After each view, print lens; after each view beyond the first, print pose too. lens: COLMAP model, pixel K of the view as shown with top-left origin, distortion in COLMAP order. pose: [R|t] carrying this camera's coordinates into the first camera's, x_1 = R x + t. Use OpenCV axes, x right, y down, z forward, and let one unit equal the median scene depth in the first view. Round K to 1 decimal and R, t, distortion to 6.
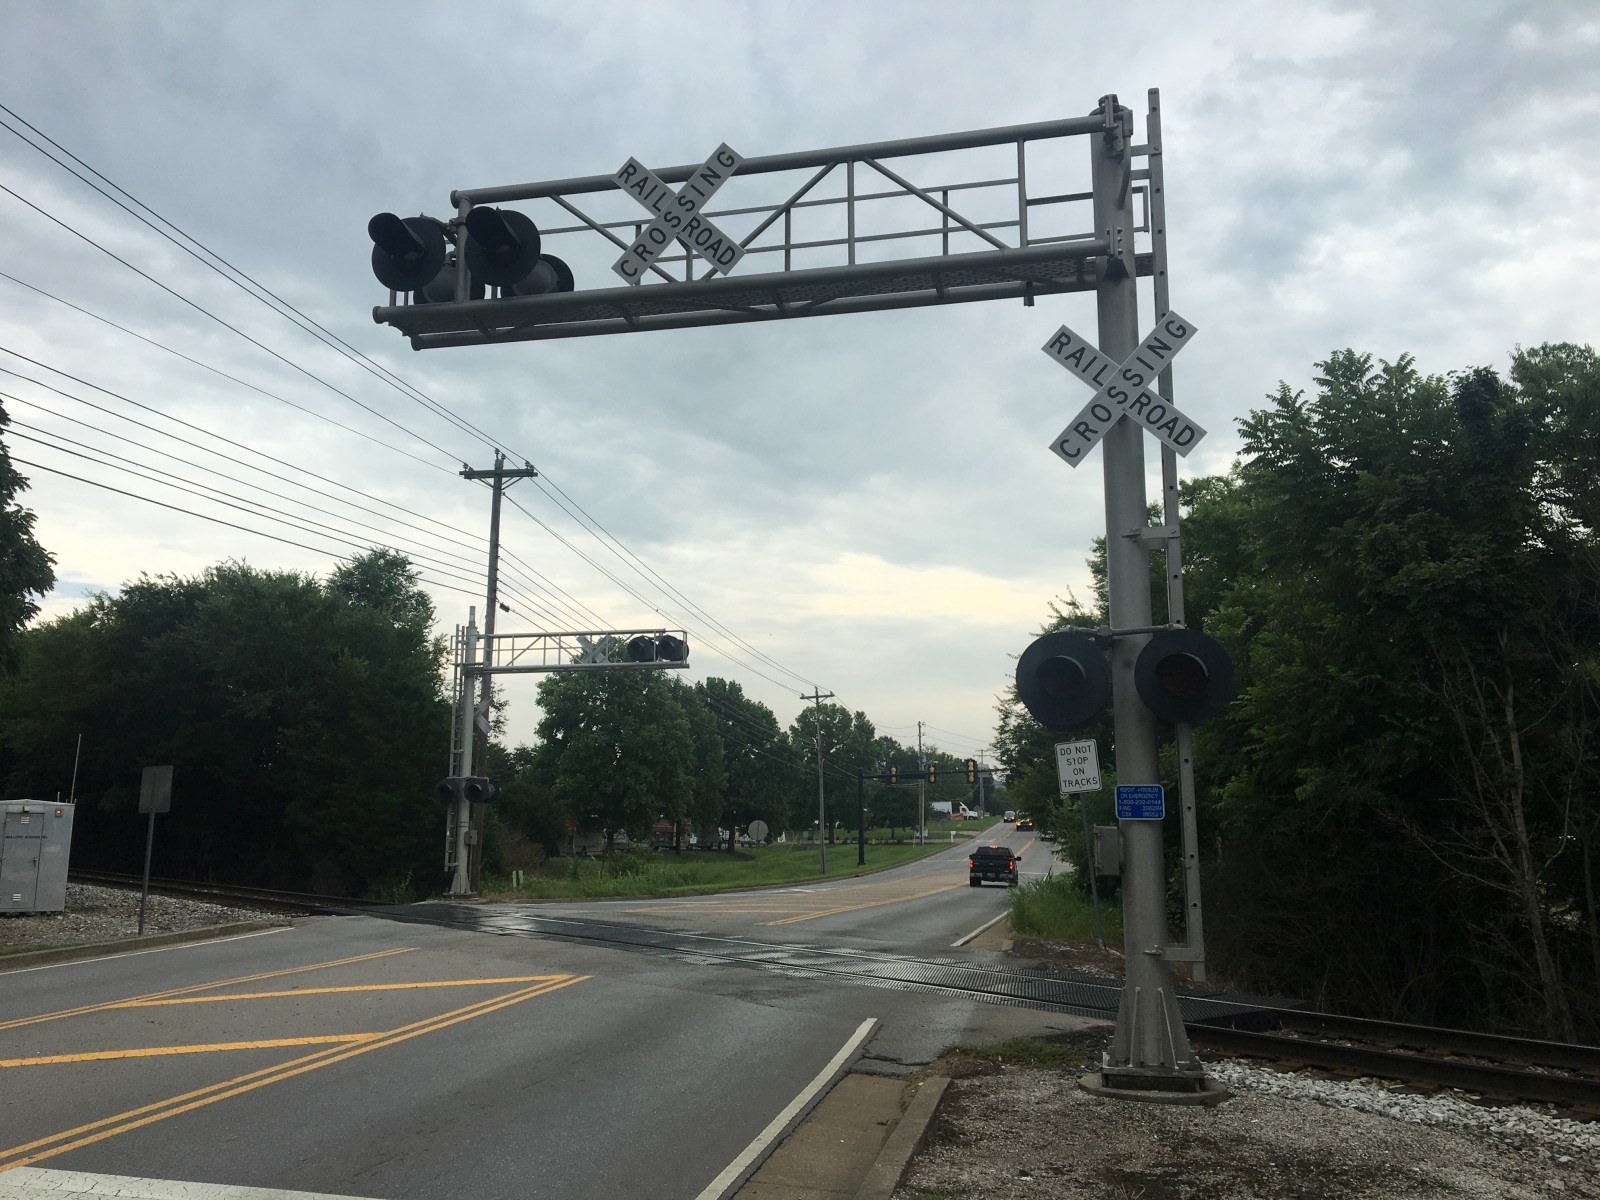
lens RADIAL K [[1366.4, 0, 785.8], [0, 1366.4, 573.4], [0, 0, 1]] dist [0.076462, -0.100324]
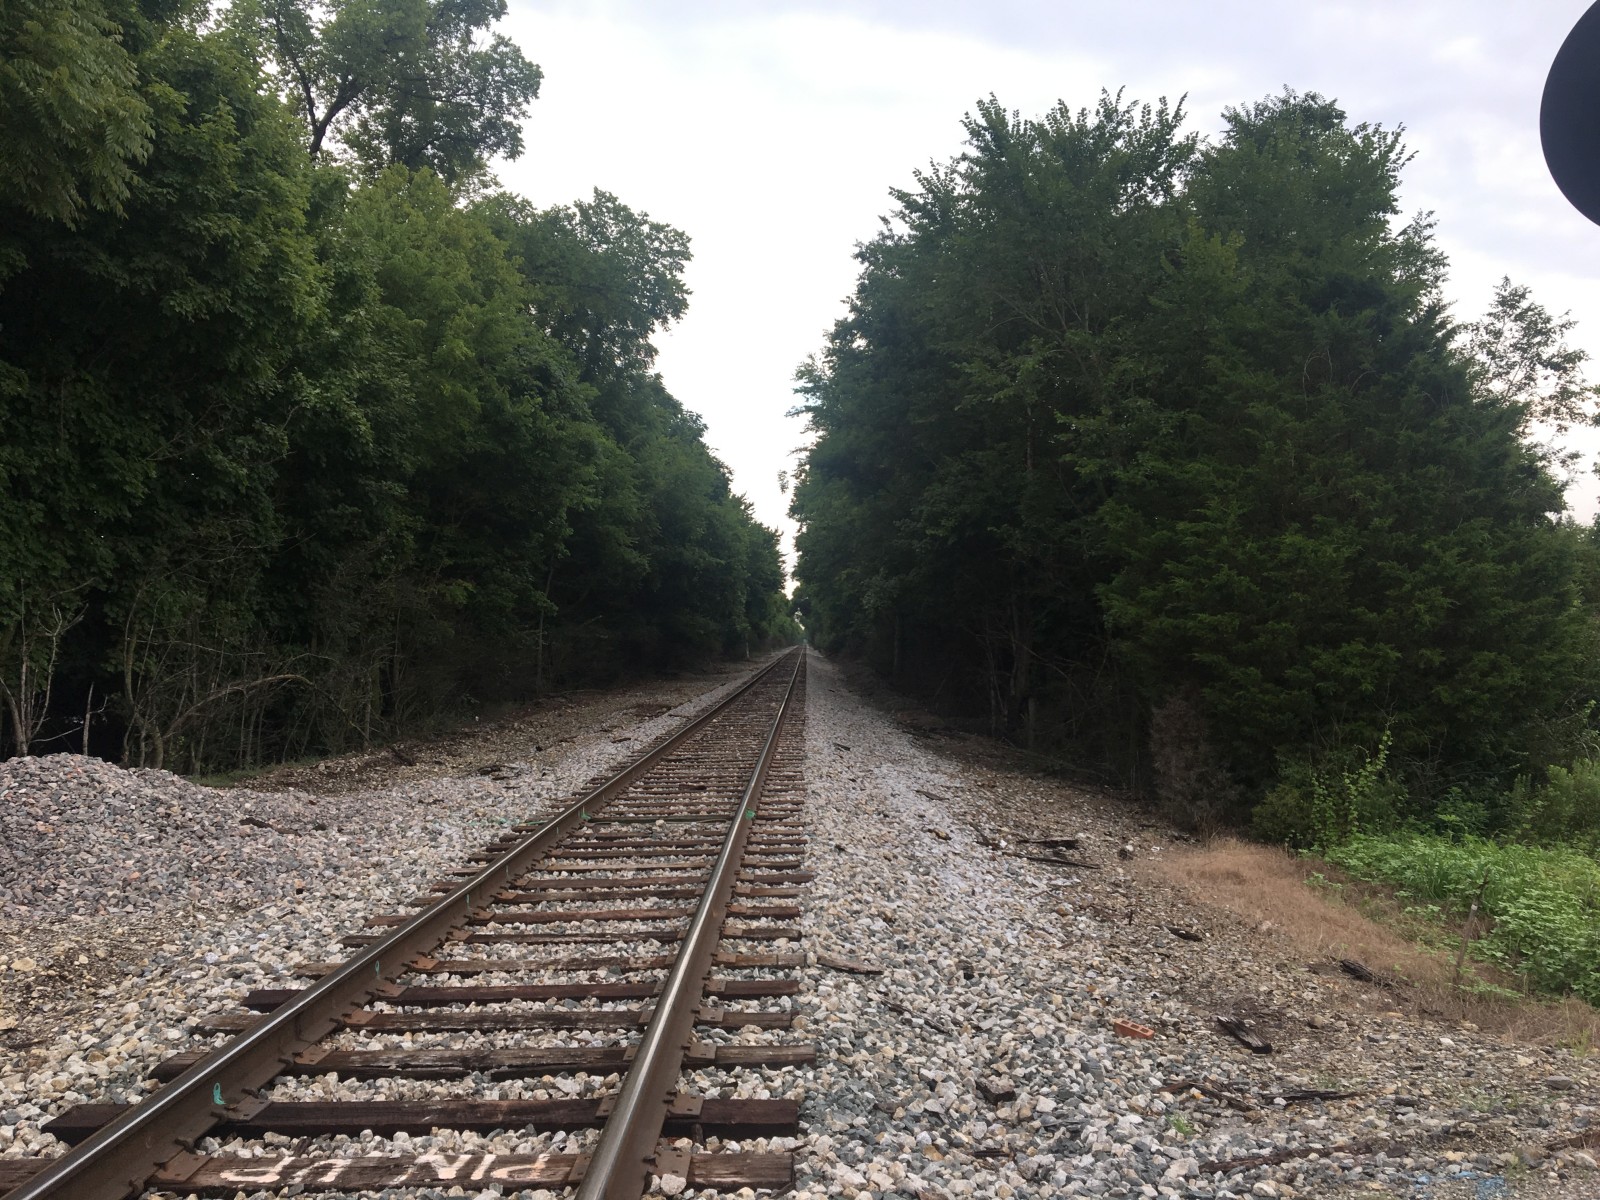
lens RADIAL K [[1331.8, 0, 797.7], [0, 1331.8, 609.0], [0, 0, 1]] dist [0.004005, -0.002159]
pose [[0.777106, -0.031295, -0.628592, -0.331894], [0.131771, 0.984717, 0.113878, 0.236193], [0.615421, -0.171325, 0.769353, 1.239045]]
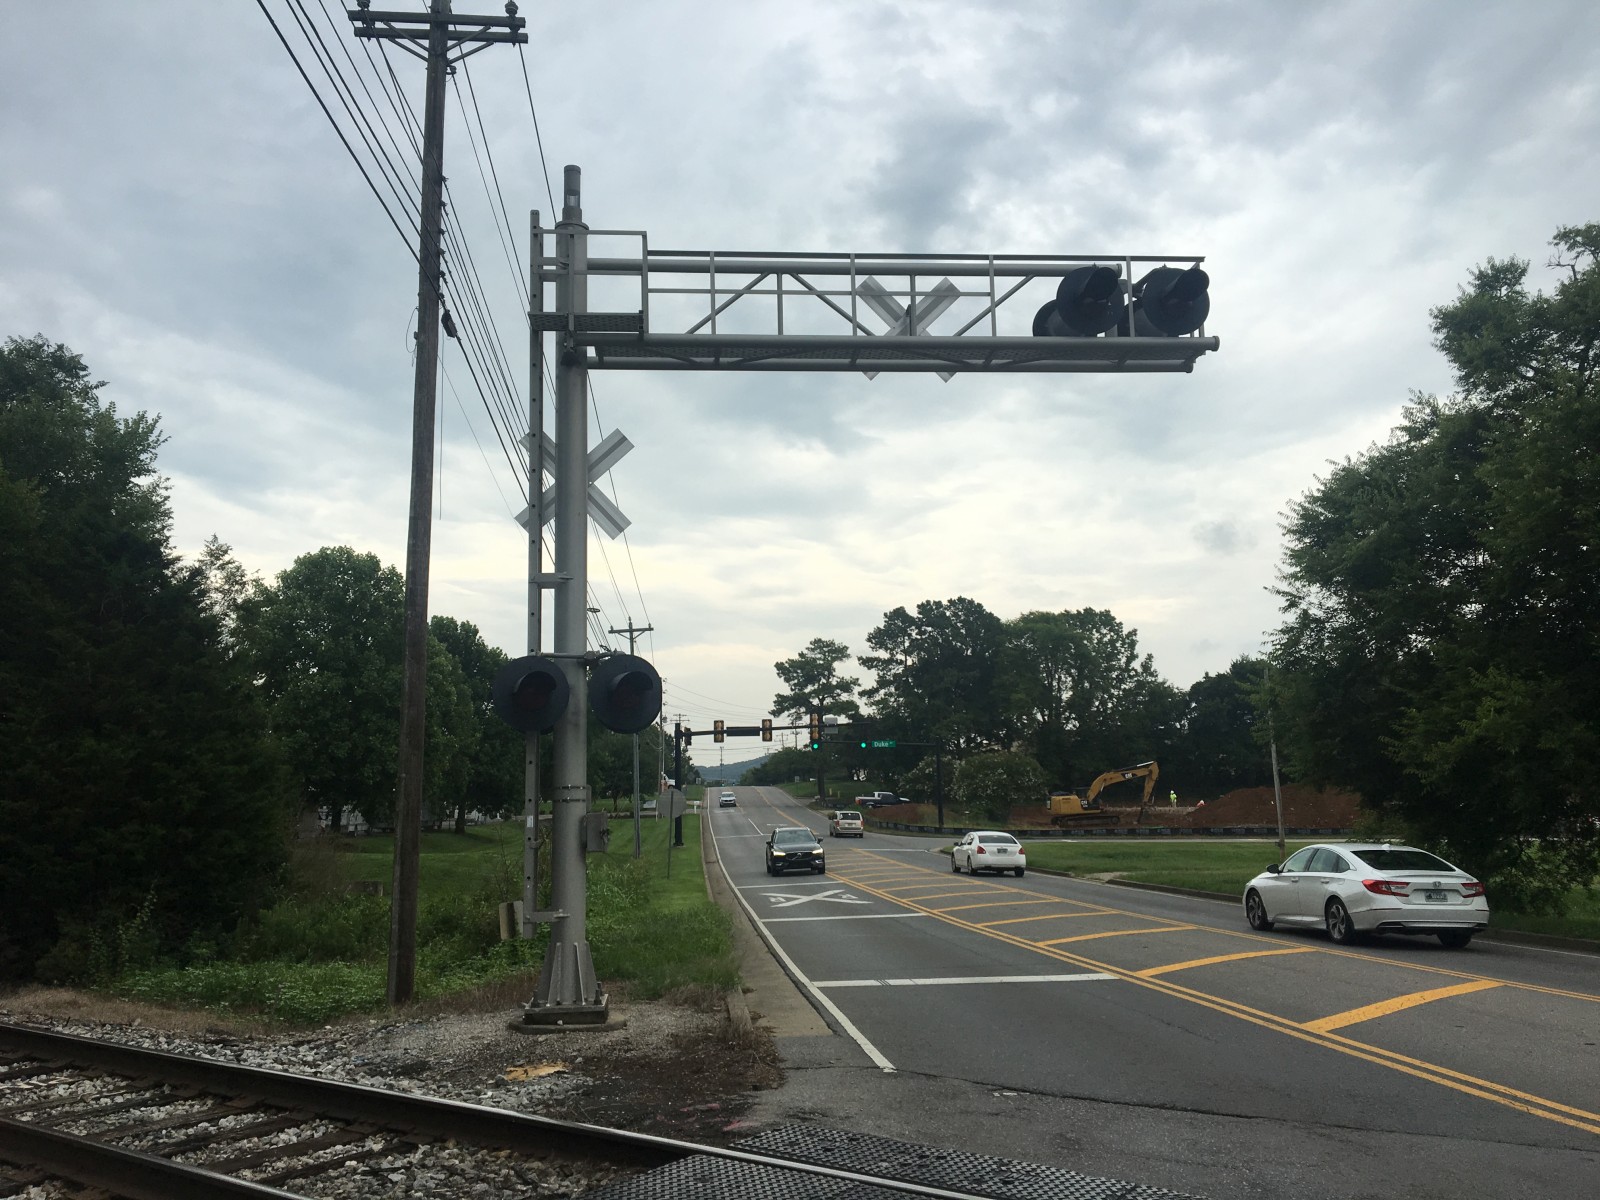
lens RADIAL K [[1331.8, 0, 797.7], [0, 1331.8, 609.0], [0, 0, 1]] dist [0.004005, -0.002159]
pose [[0.955409, 0.024765, 0.294245, -0.384544], [-0.037082, 0.998651, 0.036354, 0.170022], [-0.292947, -0.045644, 0.955038, 0.933561]]
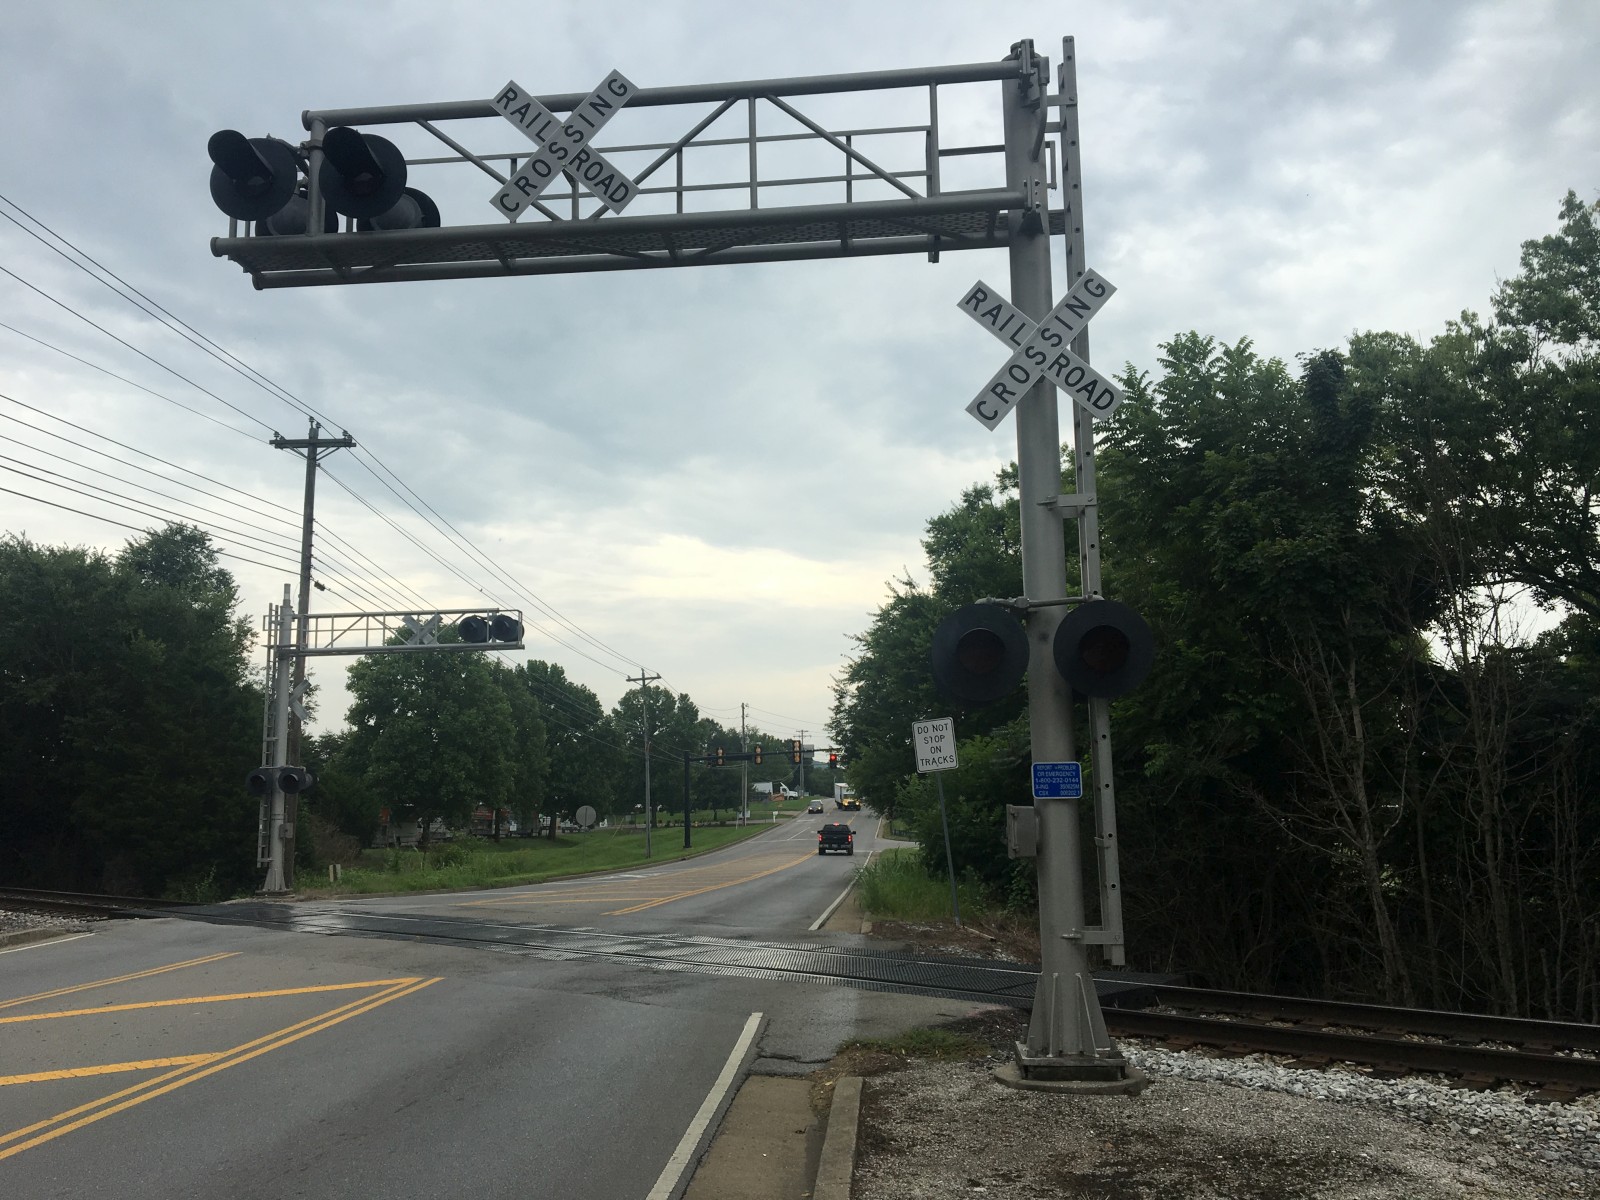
lens RADIAL K [[1366.4, 0, 785.8], [0, 1366.4, 573.4], [0, 0, 1]] dist [0.076462, -0.100324]
pose [[0.990955, 0.003355, 0.134155, -0.028284], [-0.005060, 0.999911, 0.012373, 0.005231], [-0.134101, -0.012940, 0.990883, 0.037484]]
